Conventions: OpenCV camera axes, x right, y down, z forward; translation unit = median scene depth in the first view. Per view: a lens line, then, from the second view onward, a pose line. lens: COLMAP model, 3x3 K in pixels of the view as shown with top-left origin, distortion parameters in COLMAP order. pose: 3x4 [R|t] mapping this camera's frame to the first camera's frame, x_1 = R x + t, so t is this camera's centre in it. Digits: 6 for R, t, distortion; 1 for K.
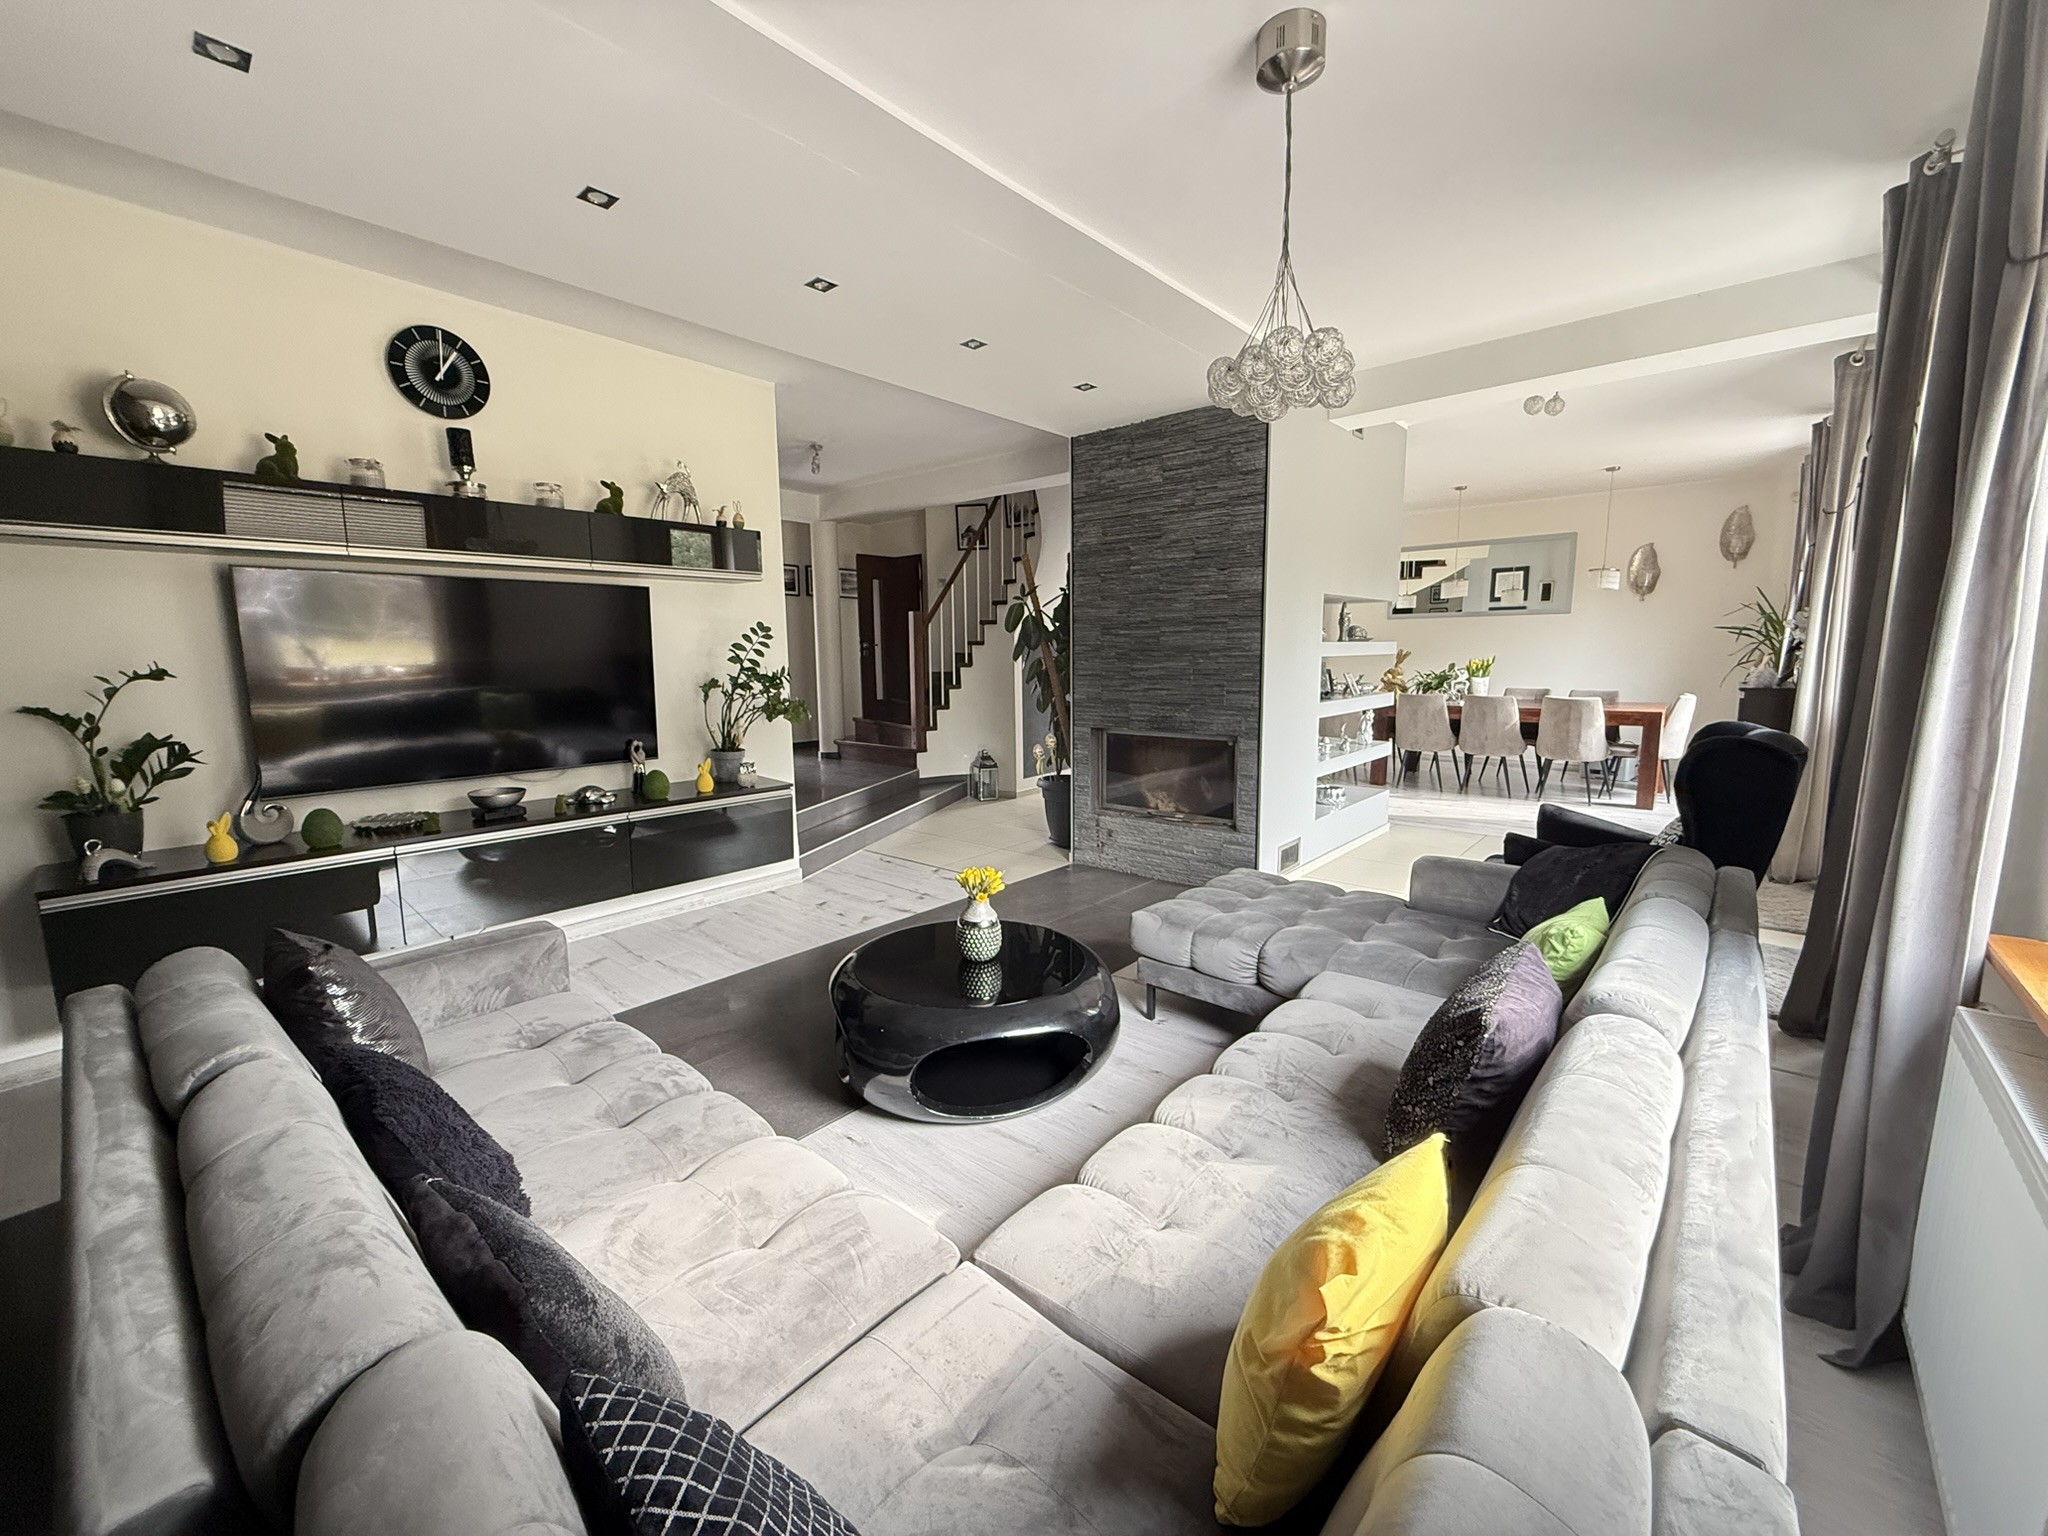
lens RADIAL K [[821.0, 0, 1019.7], [0, 821.0, 765.8], [0, 0, 1]] dist [0.000437, -0.000382]
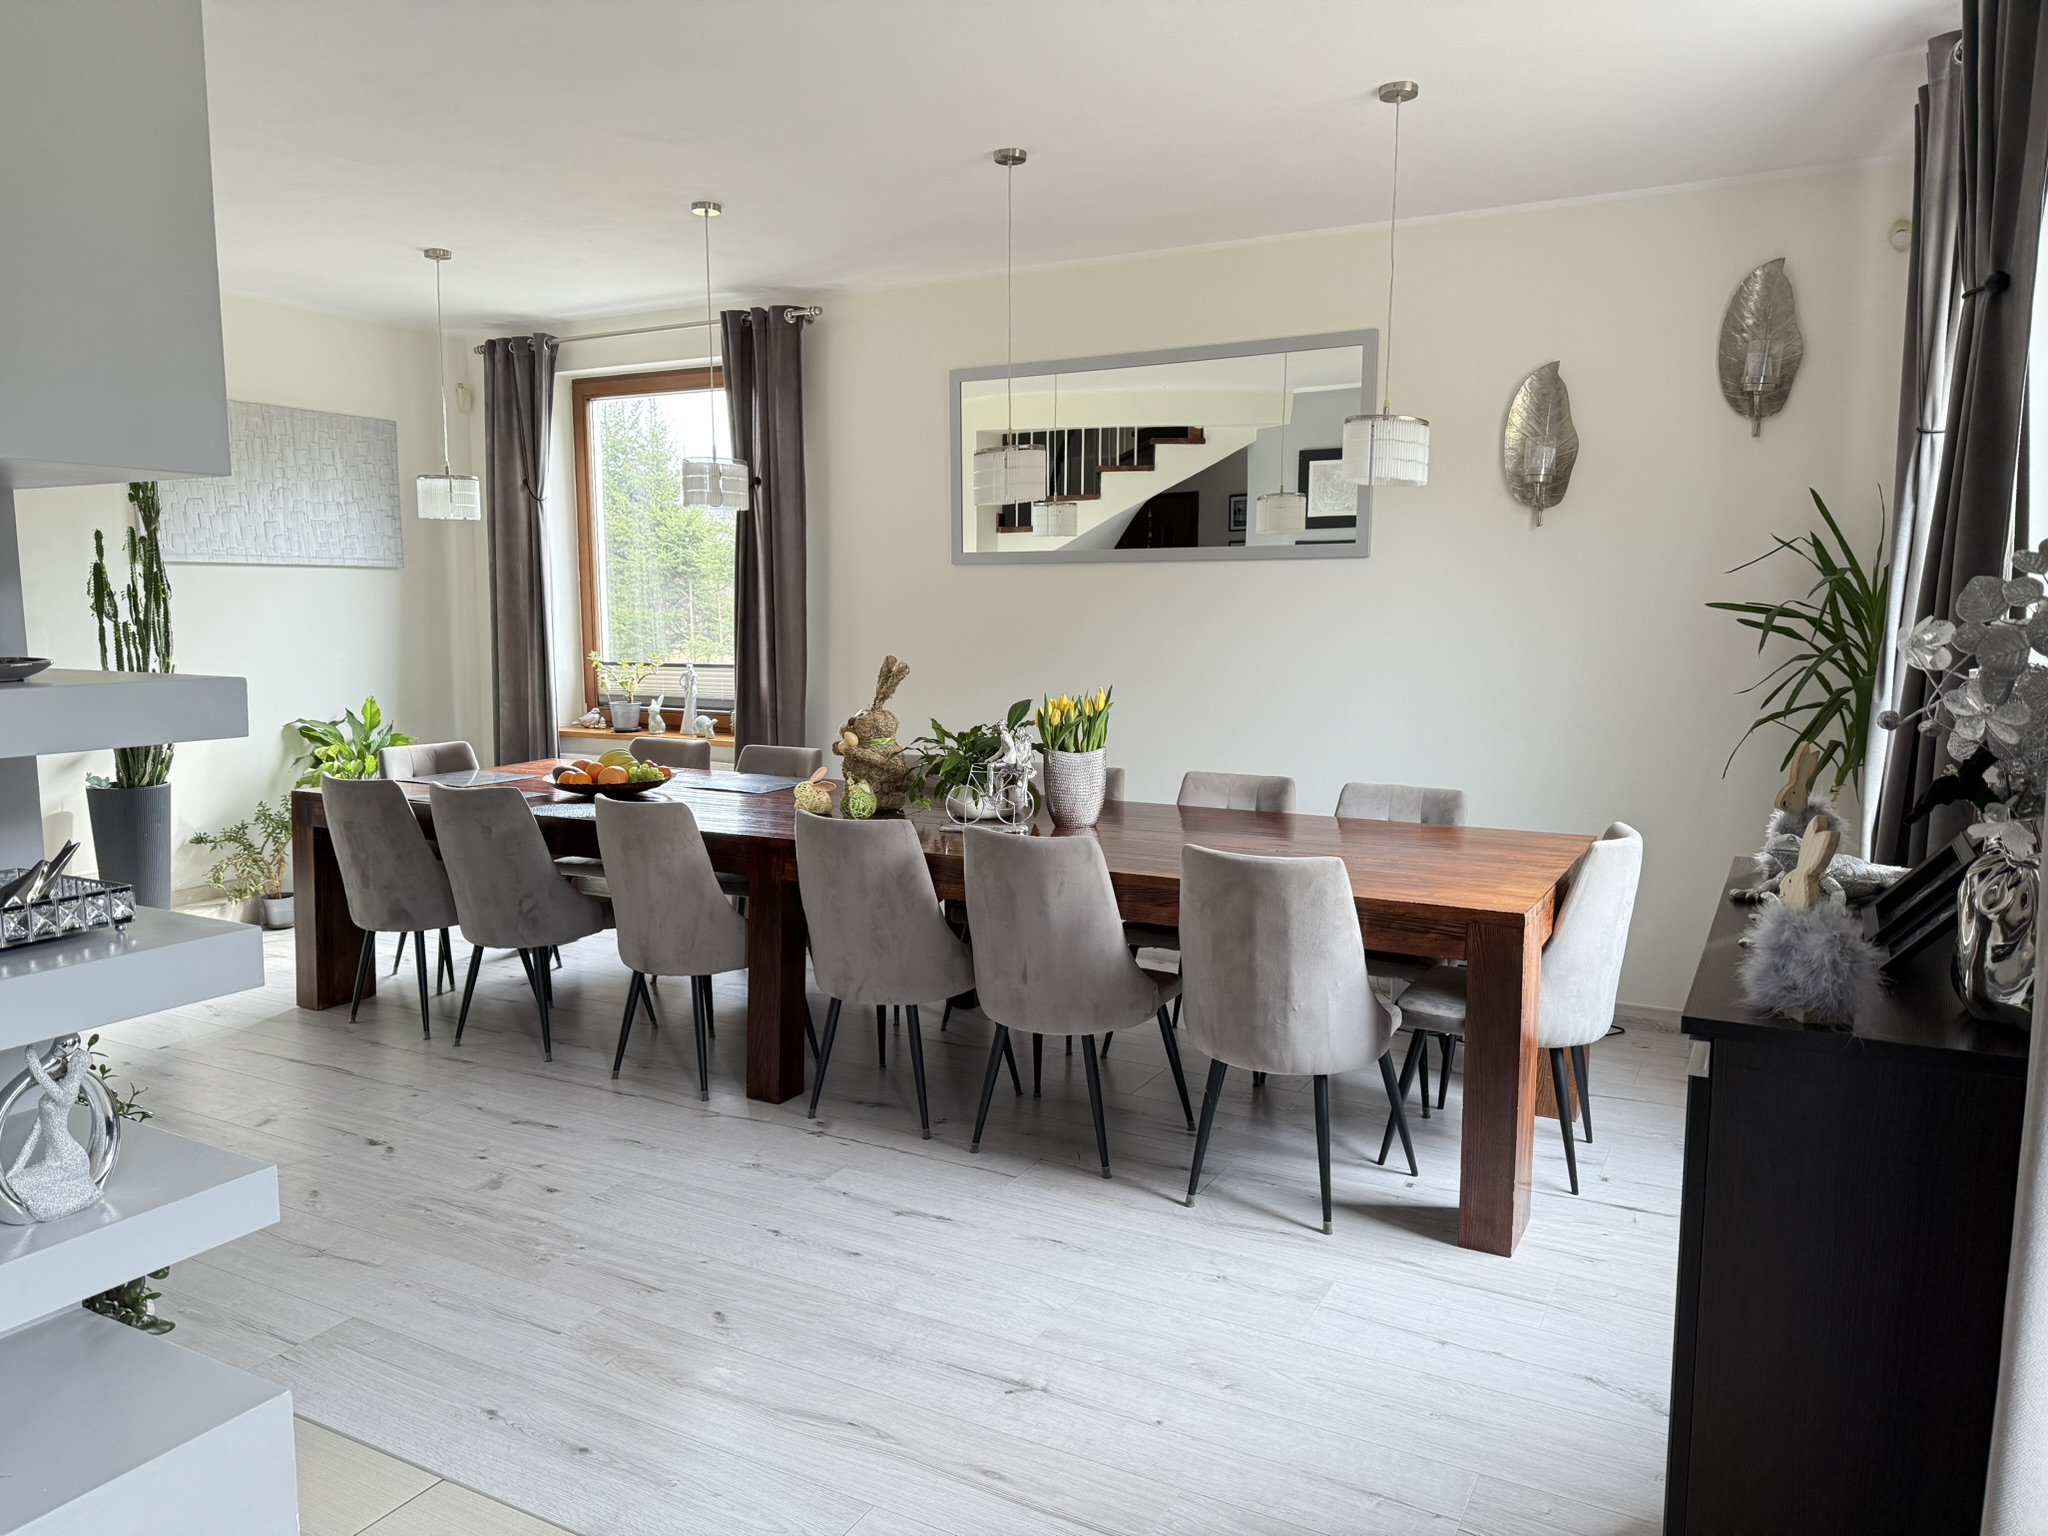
lens RADIAL K [[1431.5, 0, 1024.7], [0, 1431.5, 779.2], [0, 0, 1]] dist [0.036588, -0.048101]
pose [[0.976786, -0.013812, 0.213774, 0.430301], [0.017986, 0.999683, -0.017593, -0.088866], [-0.213463, 0.021030, 0.976725, 0.466601]]
